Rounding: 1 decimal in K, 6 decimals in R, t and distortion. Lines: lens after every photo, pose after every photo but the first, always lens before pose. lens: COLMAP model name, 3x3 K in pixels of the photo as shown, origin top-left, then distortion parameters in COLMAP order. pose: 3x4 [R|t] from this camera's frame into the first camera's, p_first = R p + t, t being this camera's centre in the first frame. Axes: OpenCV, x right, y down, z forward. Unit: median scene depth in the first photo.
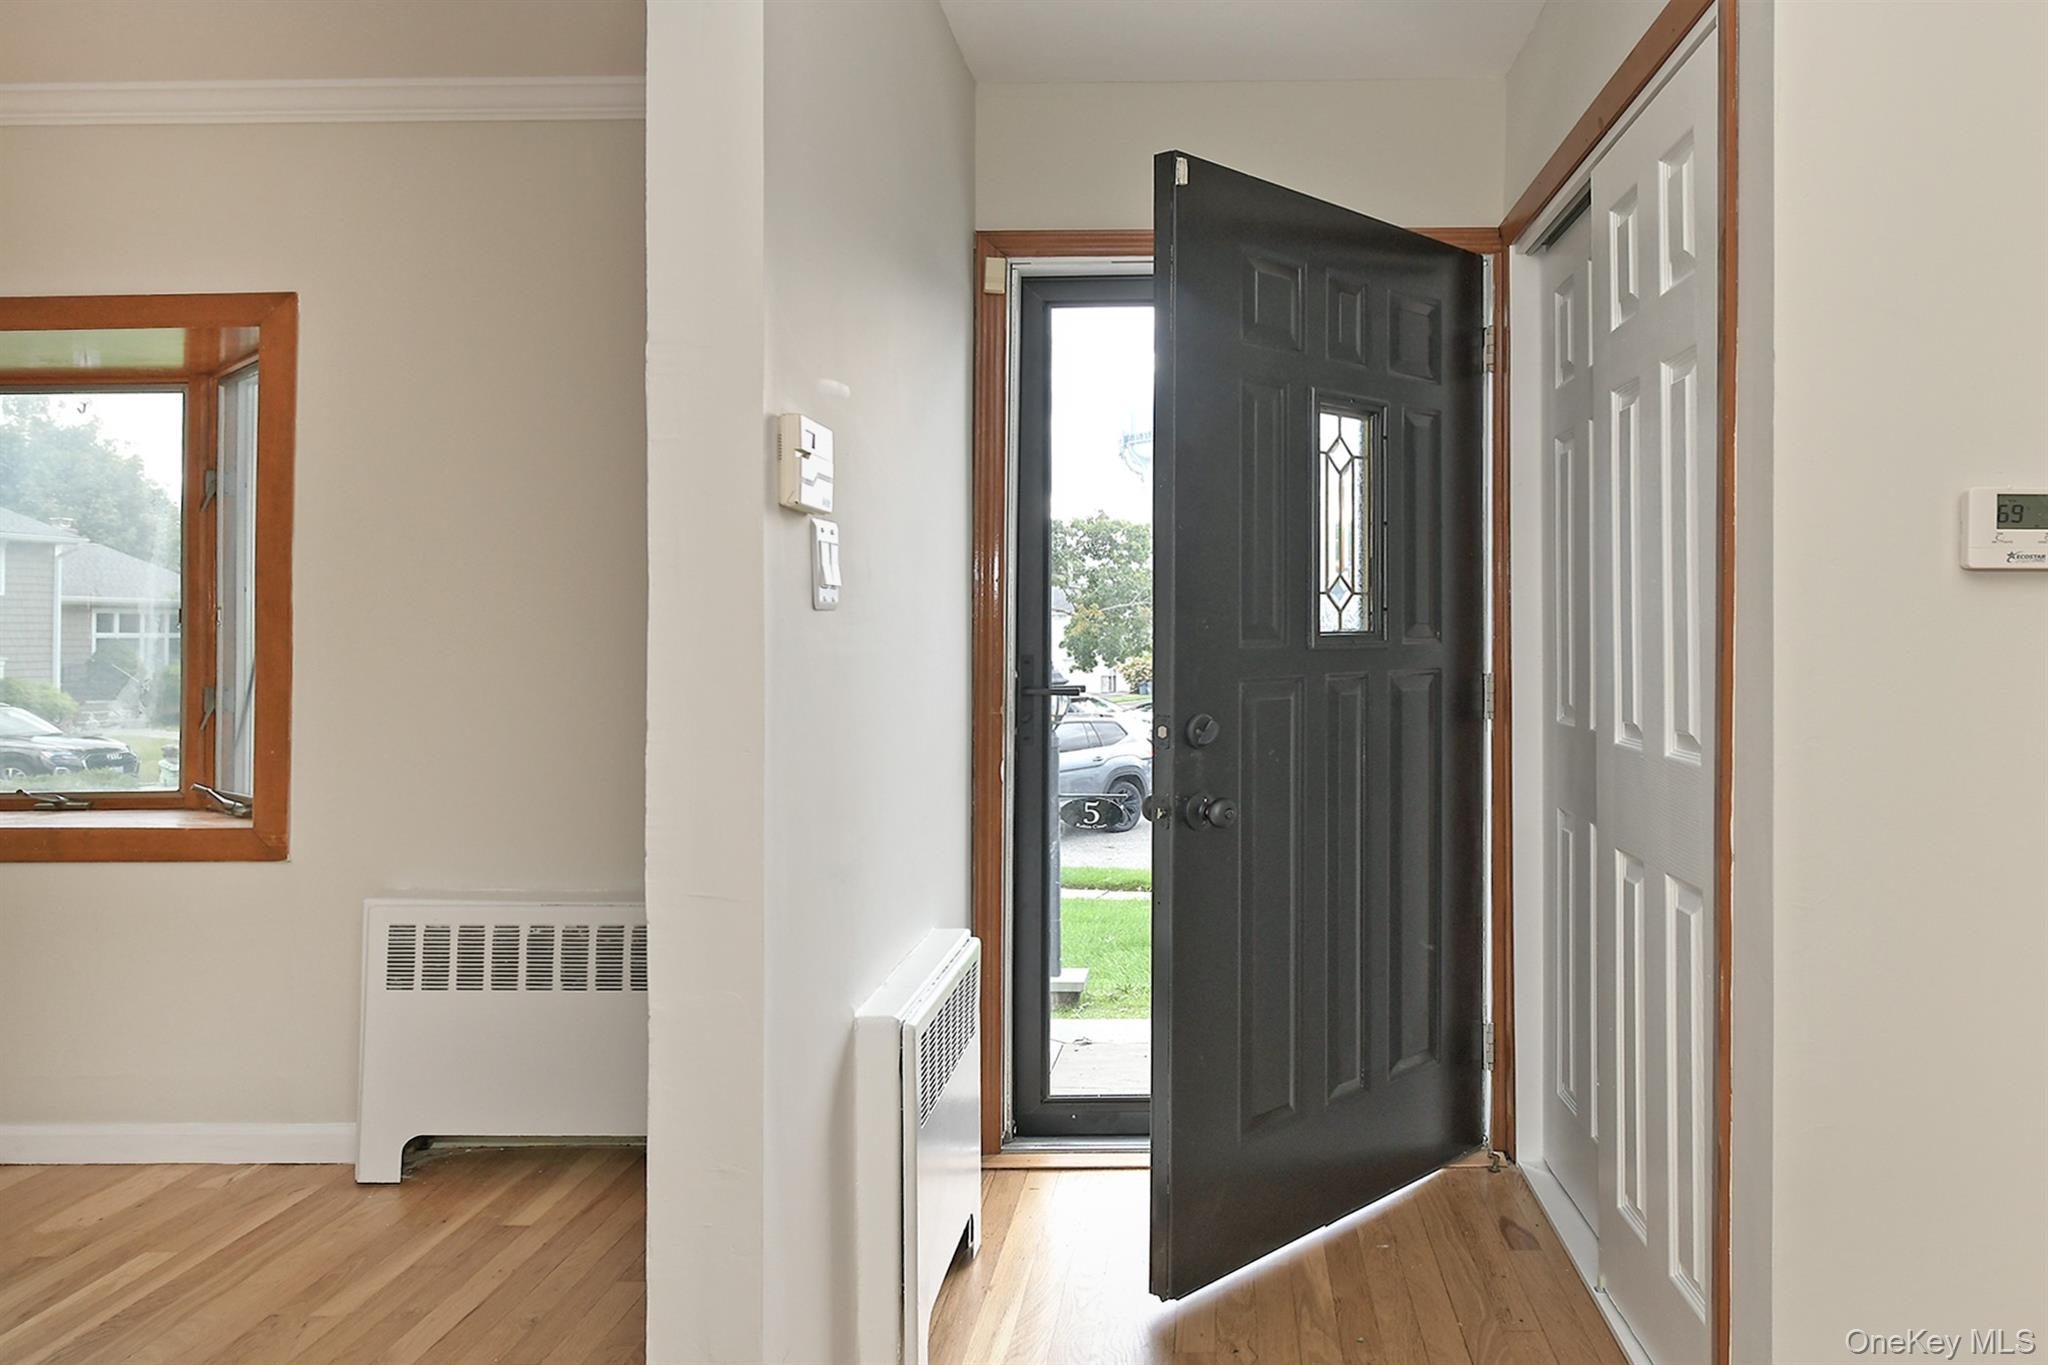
lens RADIAL K [[1448.1, 0, 1058.4], [0, 1448.1, 540.7], [0, 0, 1]] dist [0.033124, -0.004022]
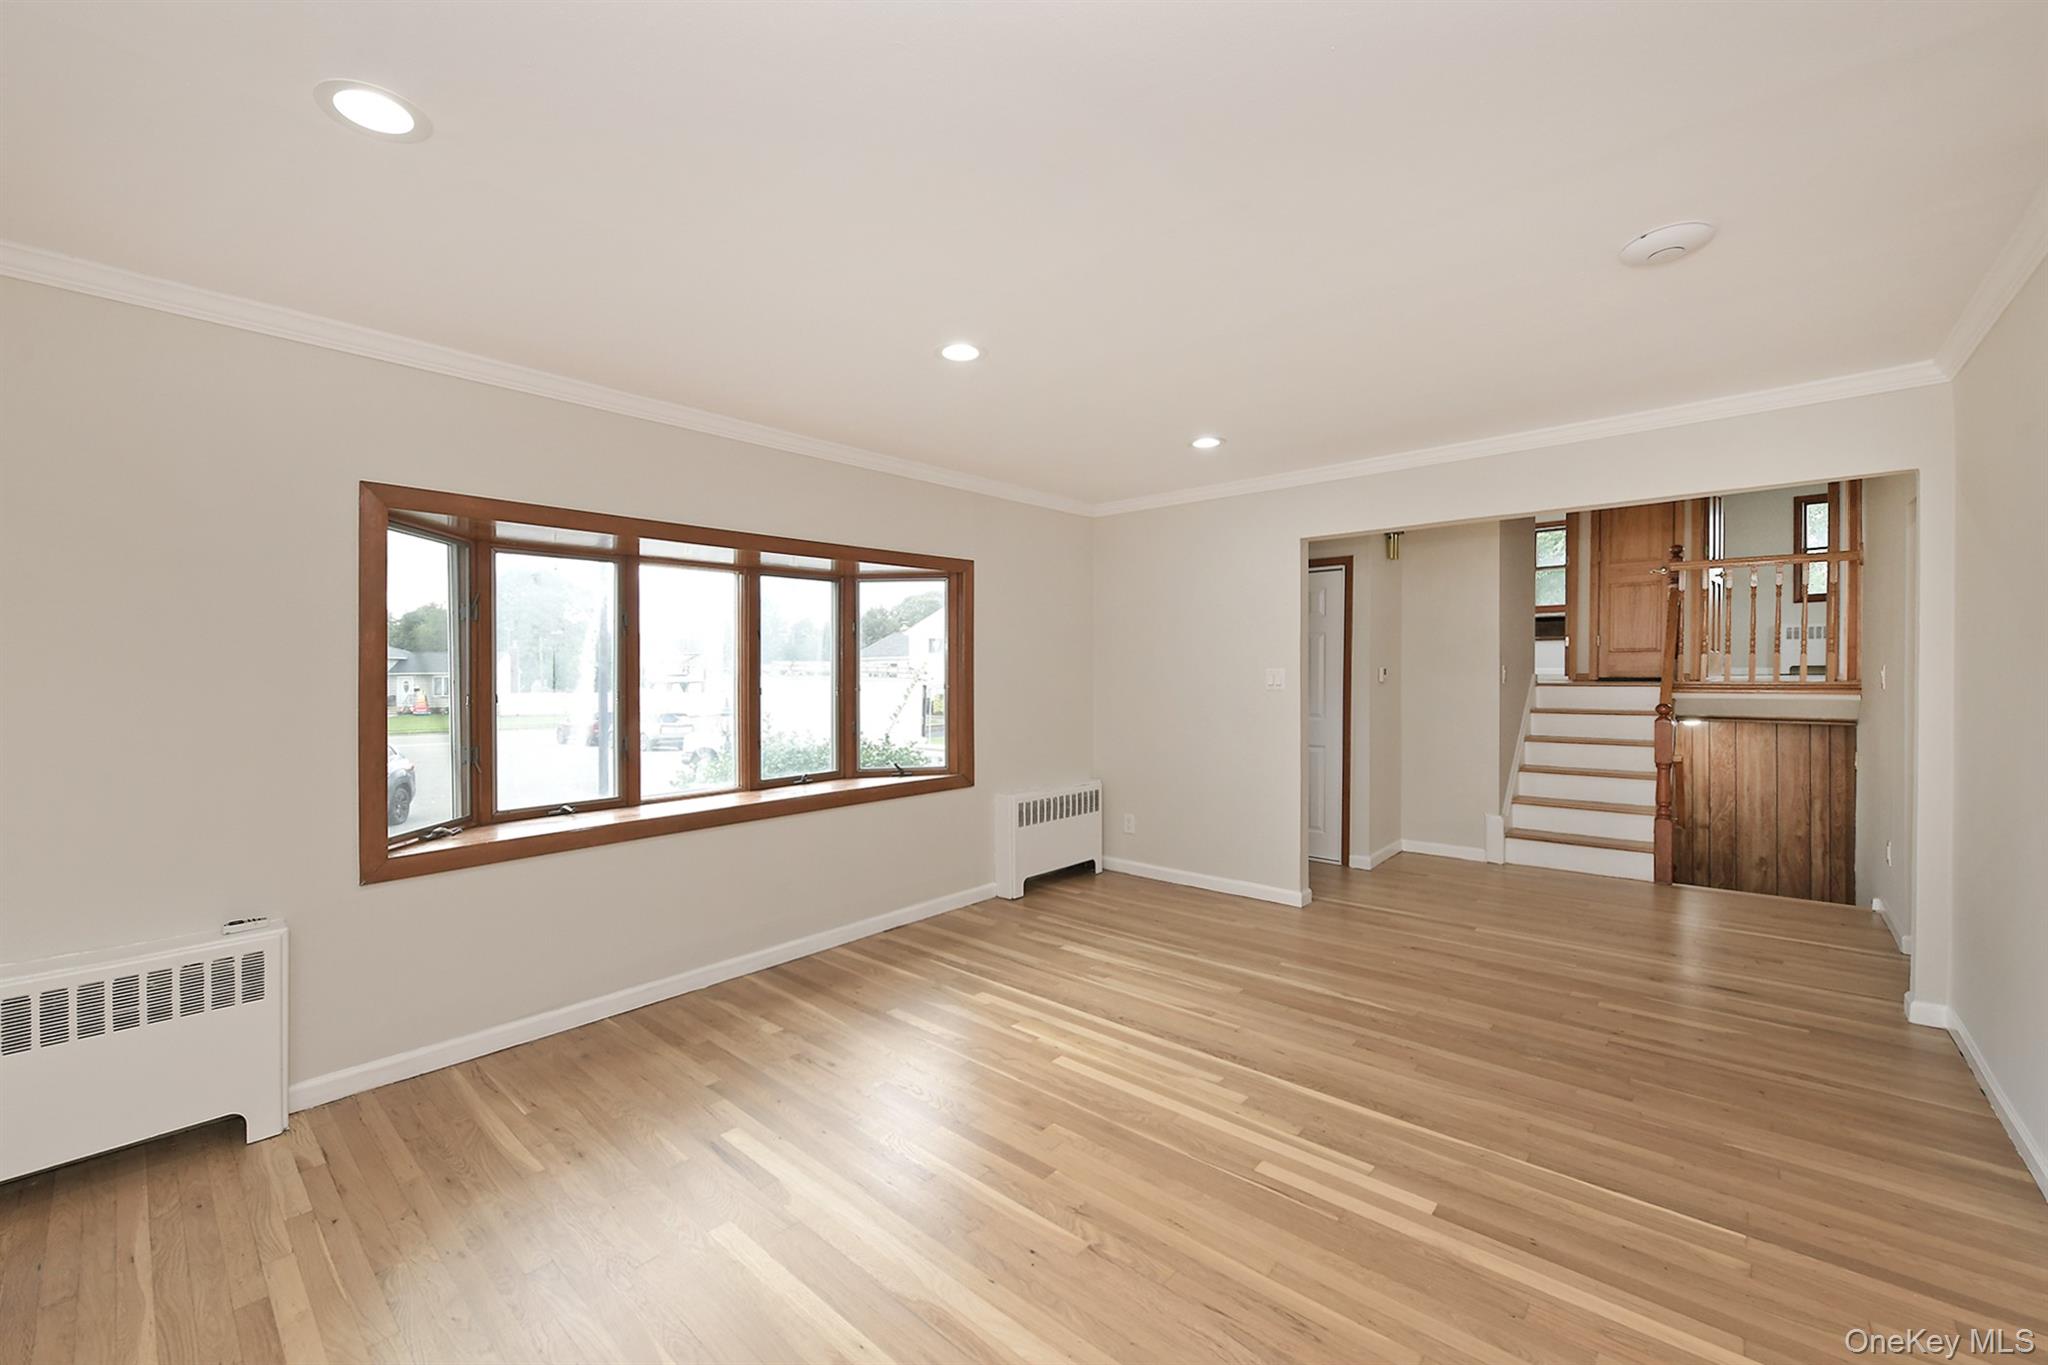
lens RADIAL K [[821.5, 0, 1011.4], [0, 821.5, 666.9], [0, 0, 1]] dist [-0.003076, 0.000065]
pose [[0.639267, 0.008429, 0.768939, -1.620688], [-0.010080, 0.999946, -0.002582, 0.016260], [-0.768919, -0.006100, 0.639317, 0.043271]]
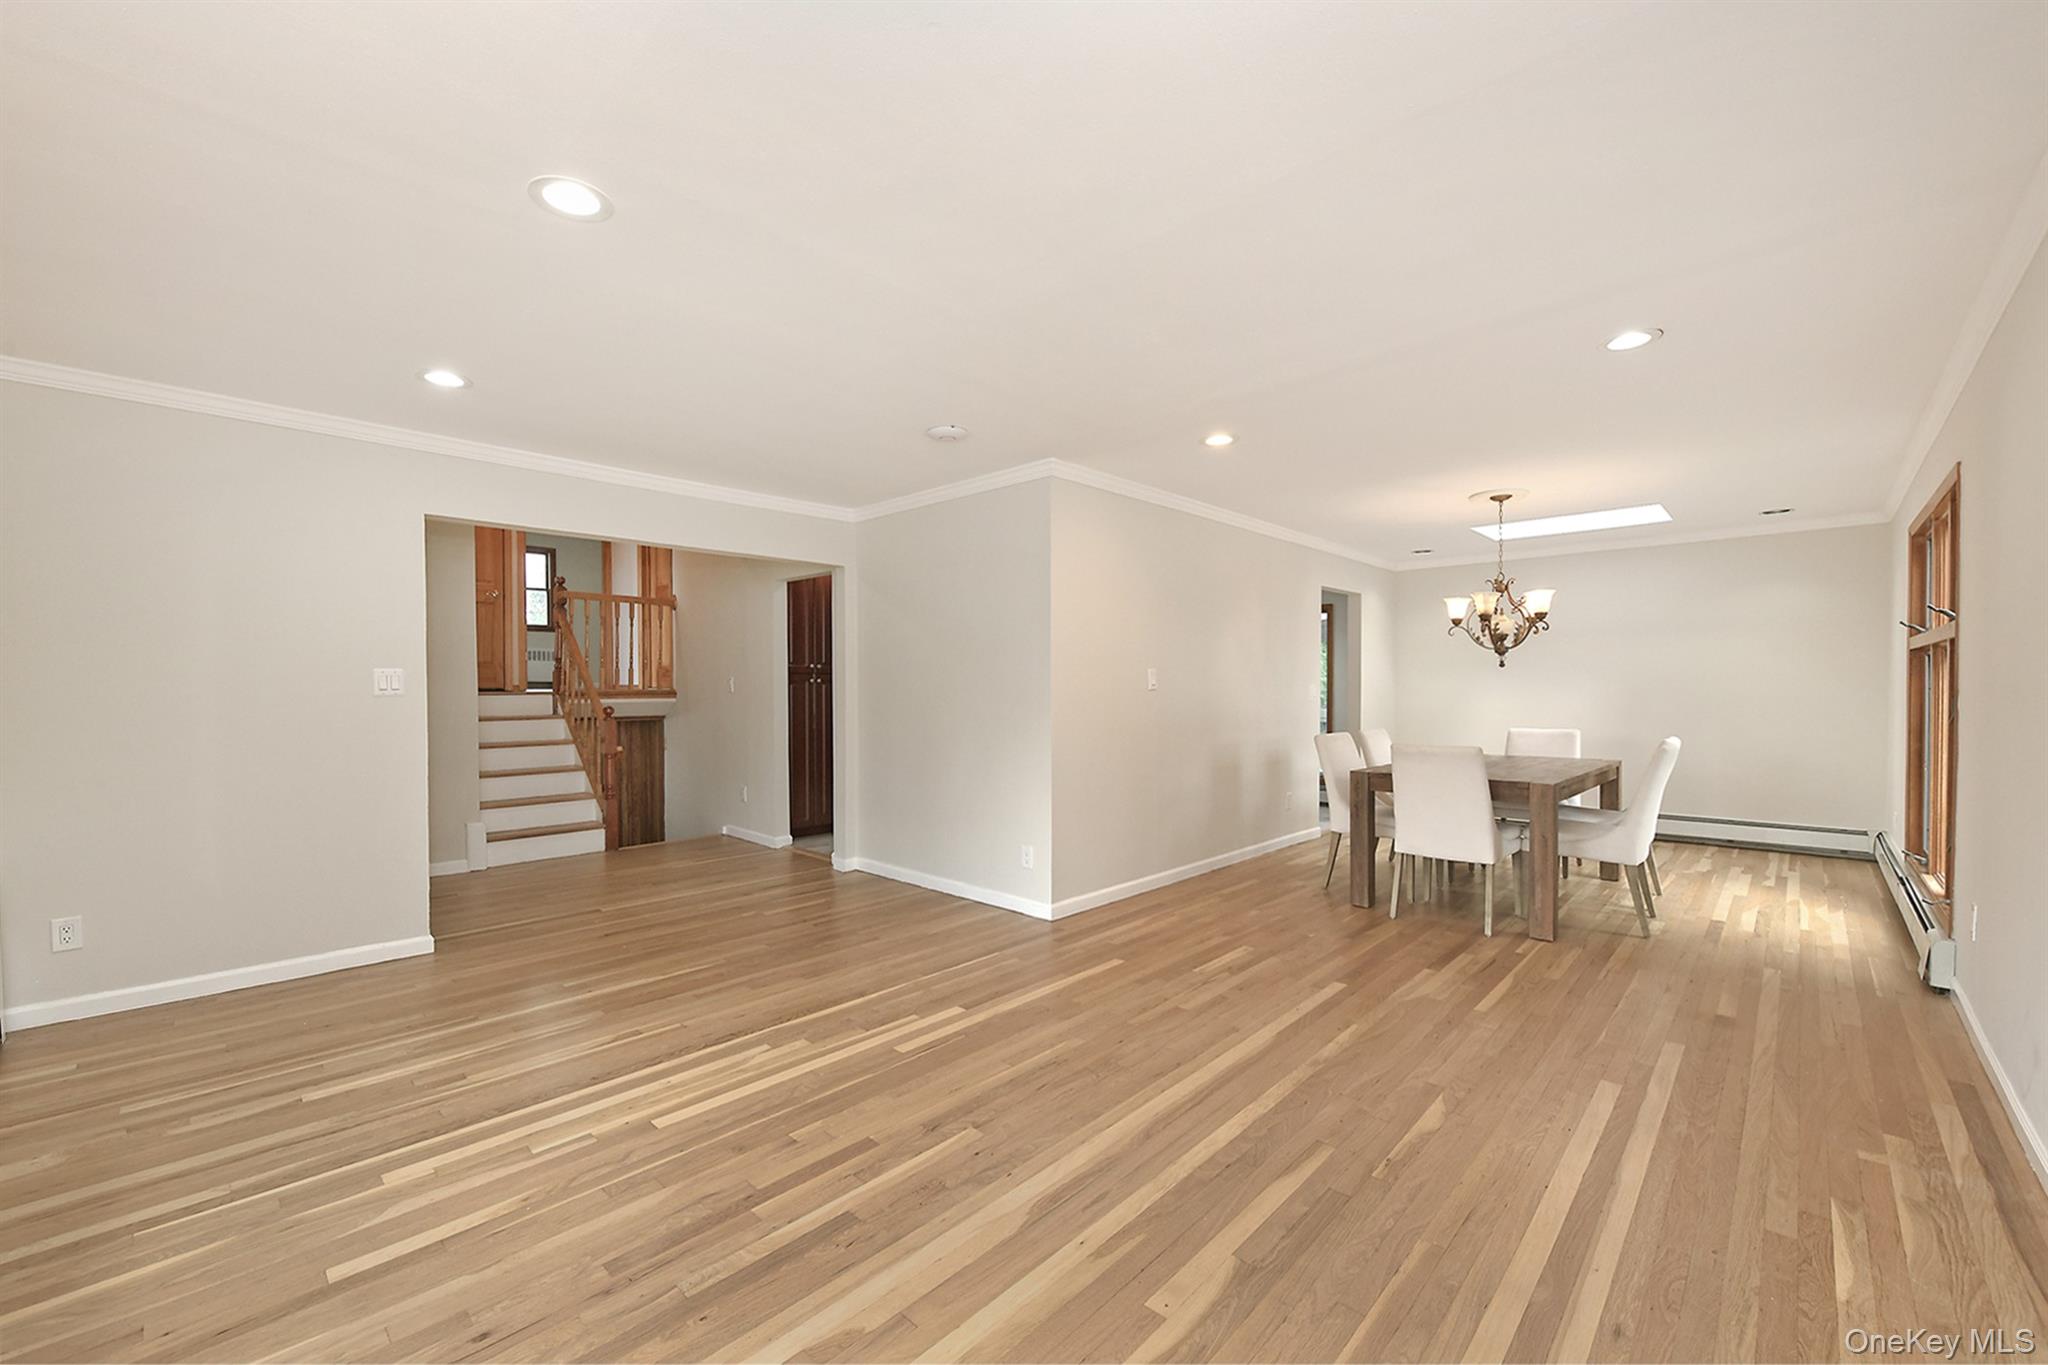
lens RADIAL K [[821.5, 0, 1003.6], [0, 821.5, 697.4], [0, 0, 1]] dist [-0.003076, 0.000065]
pose [[-0.742975, -0.000315, 0.669319, -1.637974], [-0.003904, 0.999985, -0.003864, 0.049973], [-0.669308, -0.005484, -0.742965, 0.910837]]
